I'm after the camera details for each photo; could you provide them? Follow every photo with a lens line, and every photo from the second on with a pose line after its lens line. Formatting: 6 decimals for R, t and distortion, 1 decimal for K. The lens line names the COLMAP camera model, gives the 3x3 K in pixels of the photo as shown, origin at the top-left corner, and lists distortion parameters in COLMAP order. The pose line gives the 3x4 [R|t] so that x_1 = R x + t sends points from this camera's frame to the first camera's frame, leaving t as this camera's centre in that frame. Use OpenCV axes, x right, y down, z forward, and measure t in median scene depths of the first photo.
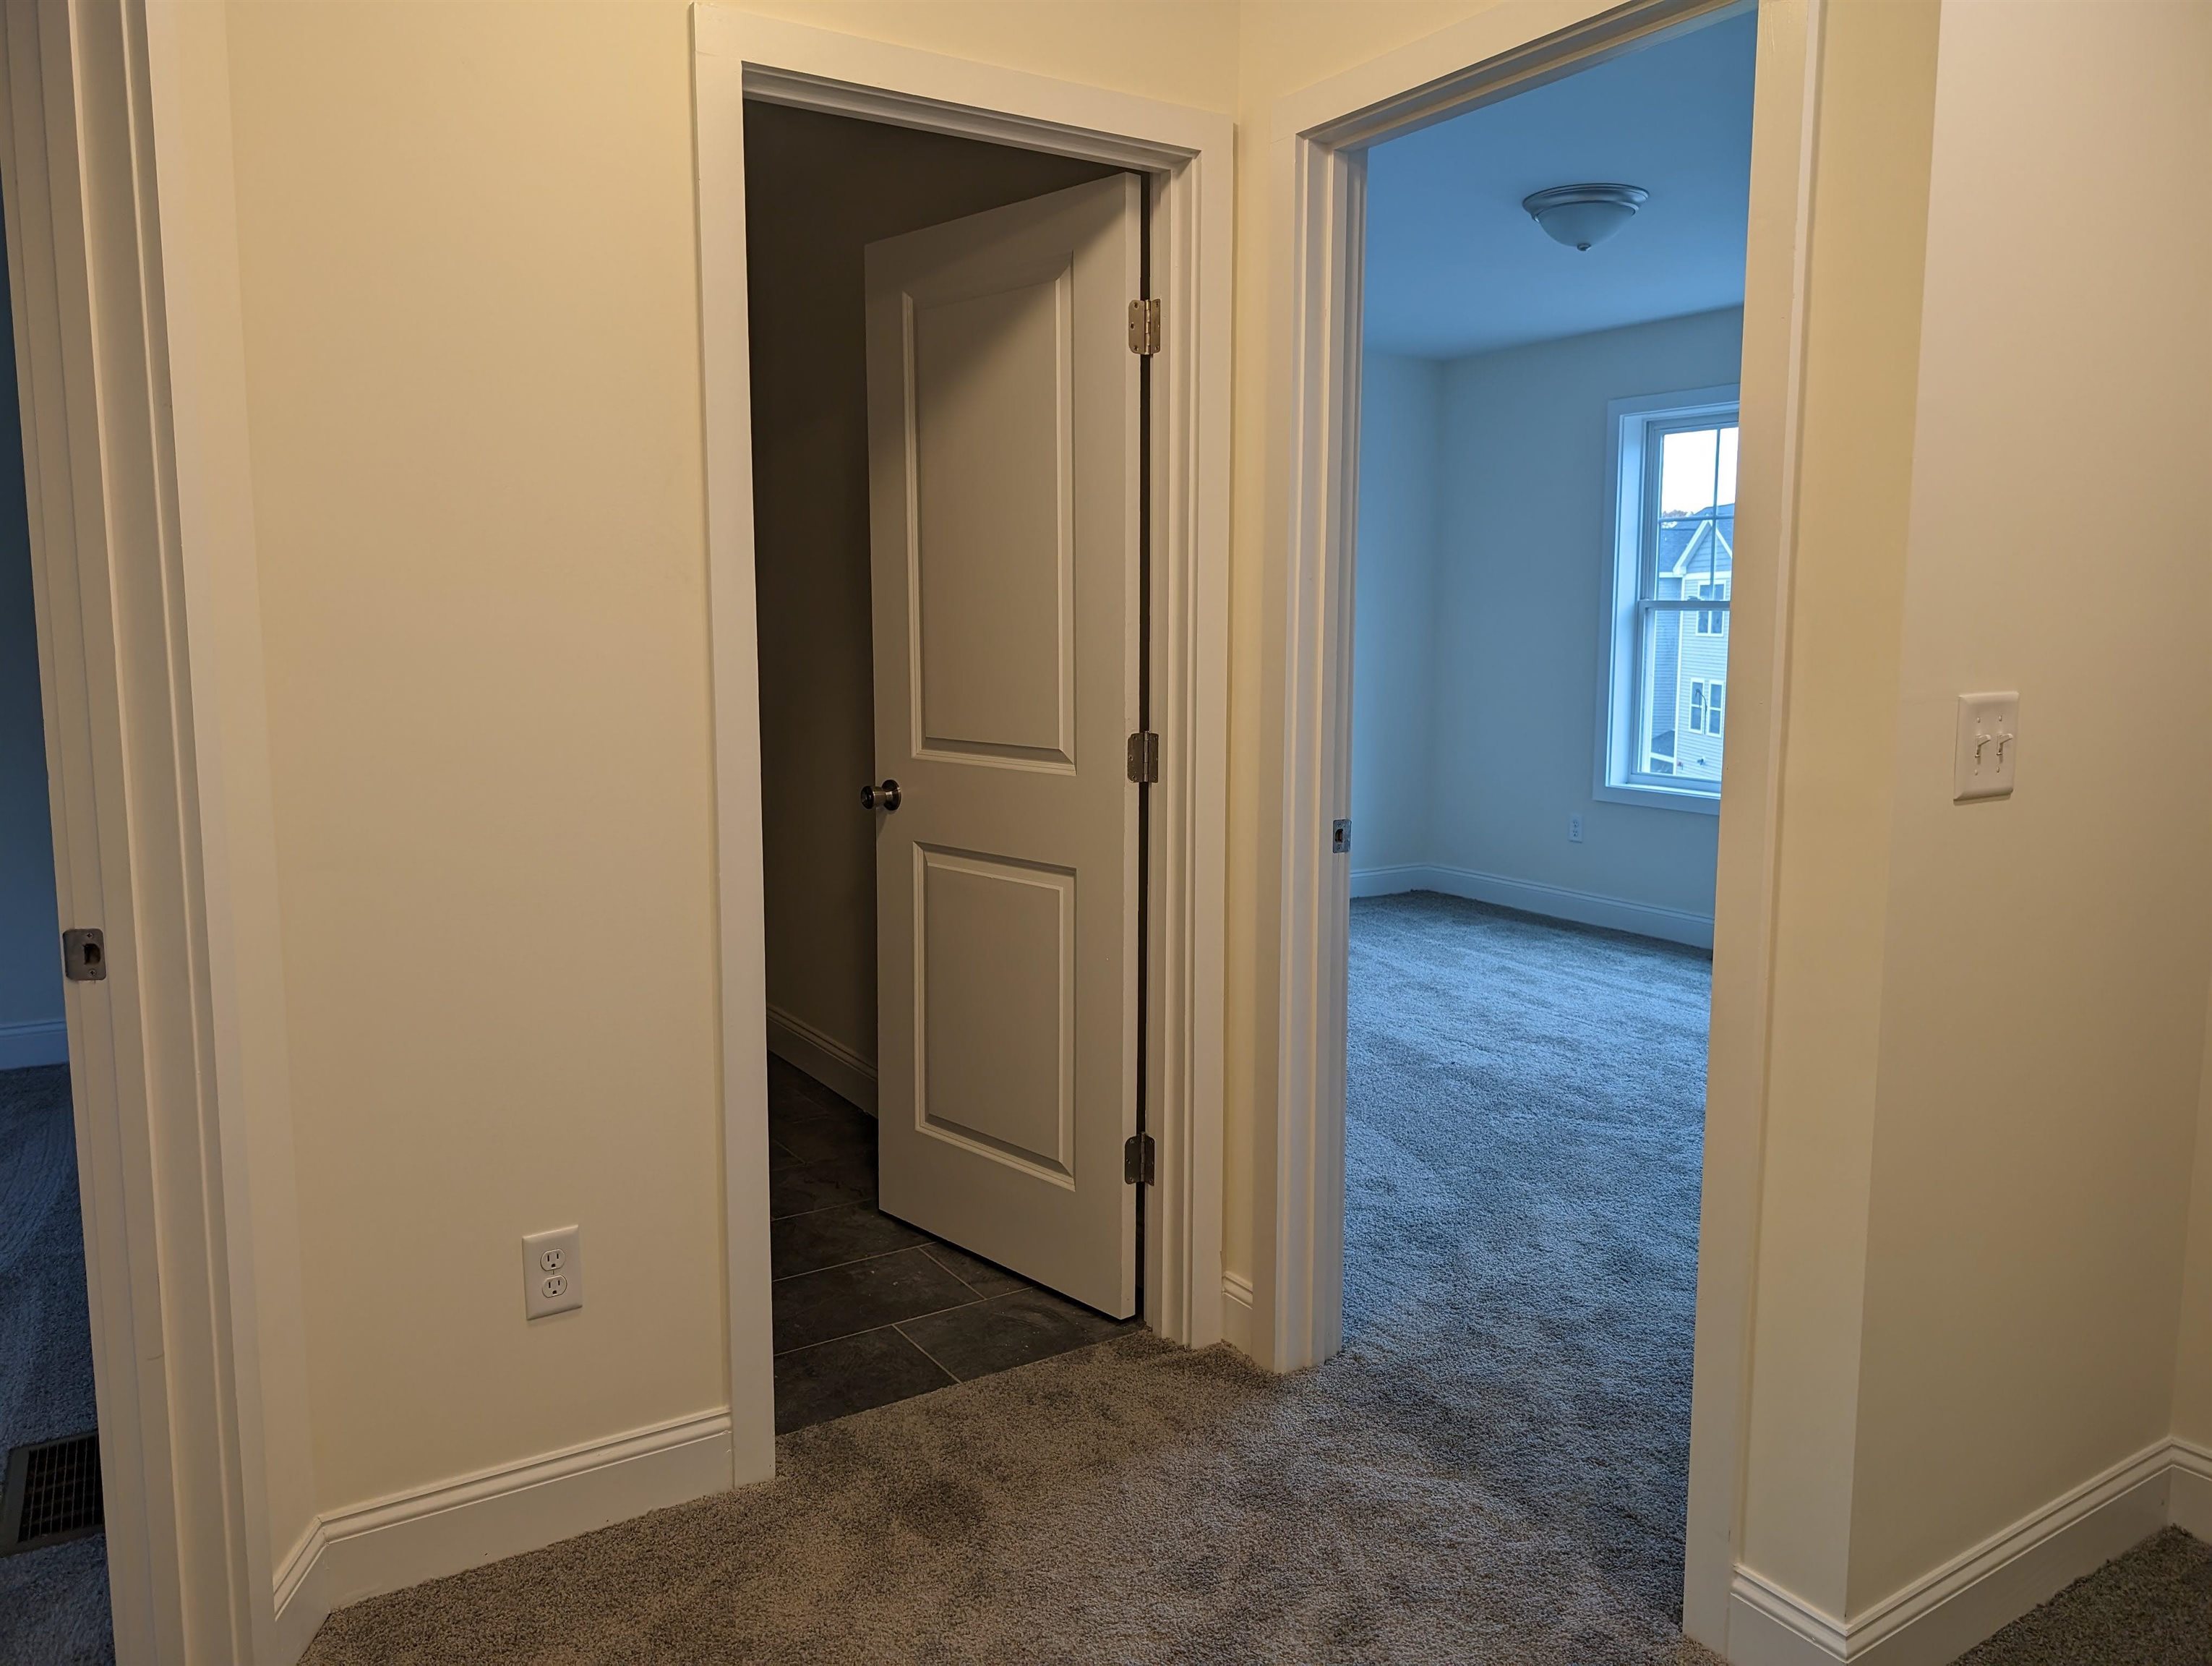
lens RADIAL K [[1591.5, 0, 1147.8], [0, 1591.5, 790.5], [0, 0, 1]] dist [0.026691, 0.000256]
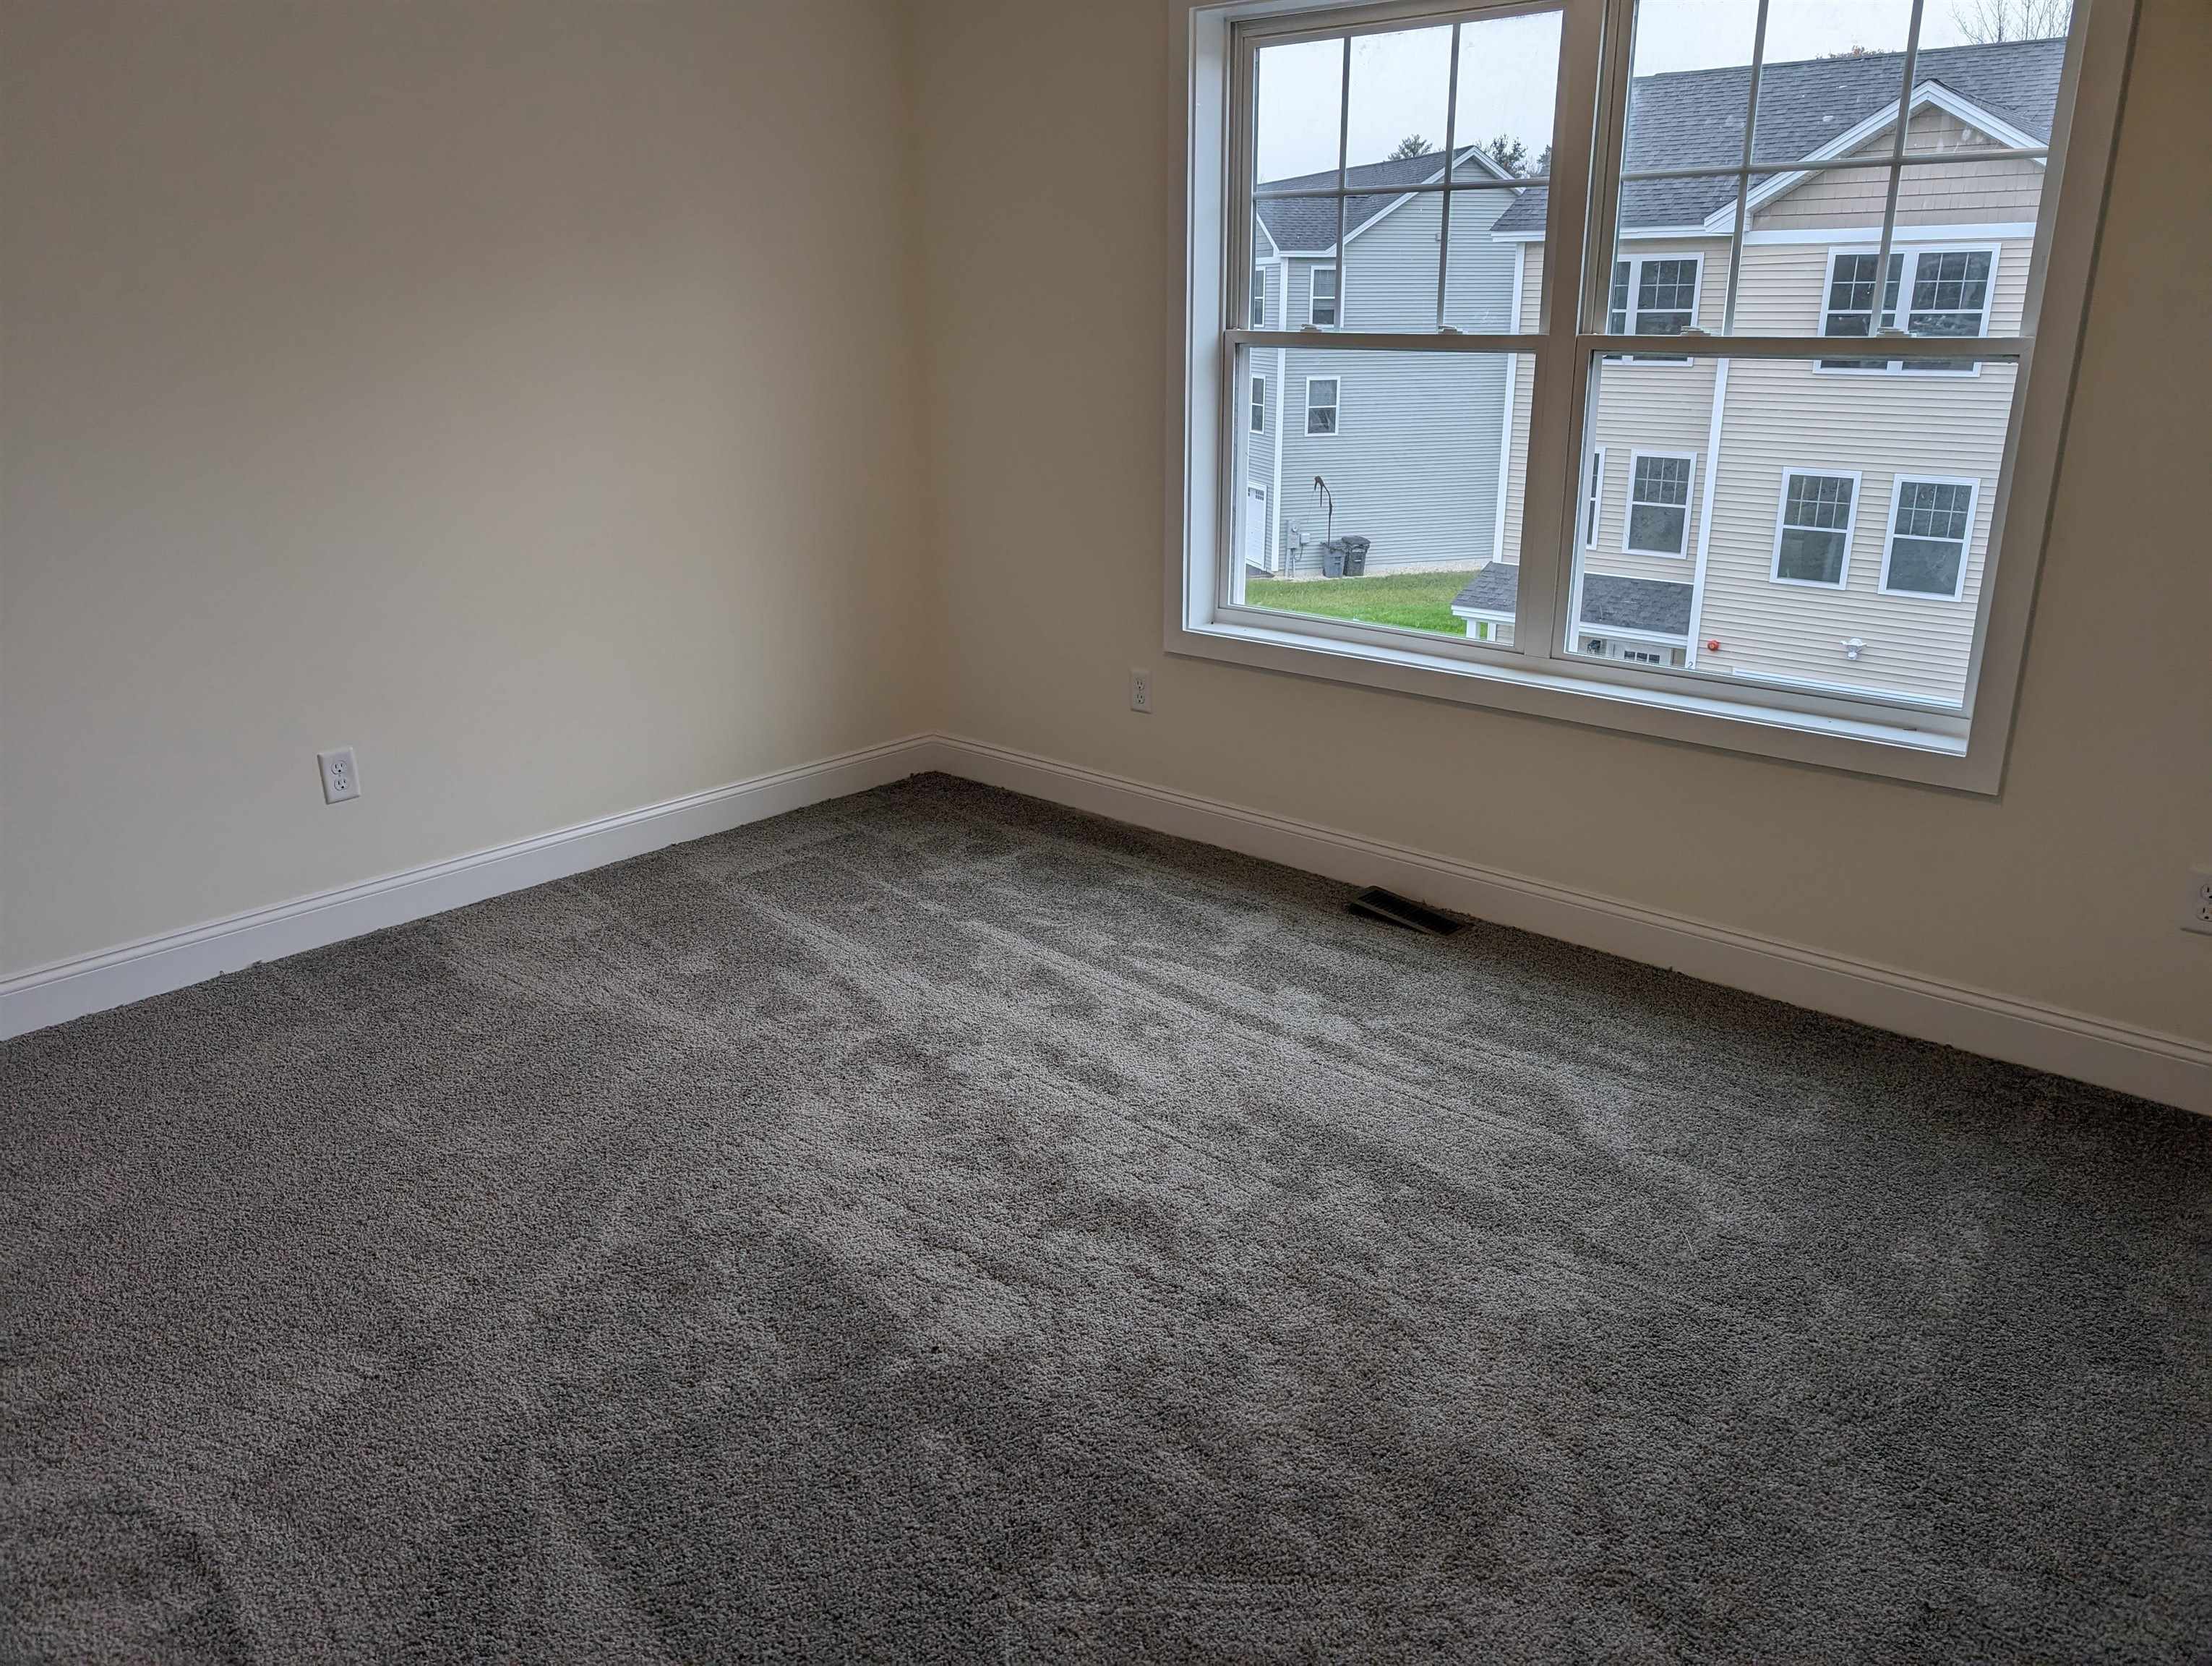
lens RADIAL K [[1590.7, 0, 1107.0], [0, 1590.7, 876.8], [0, 0, 1]] dist [0.005970, 0.001461]
pose [[0.967648, -0.095287, 0.233621, 0.115808], [0.040169, 0.972314, 0.230198, -0.068336], [-0.249088, -0.213367, 0.944685, 0.450671]]
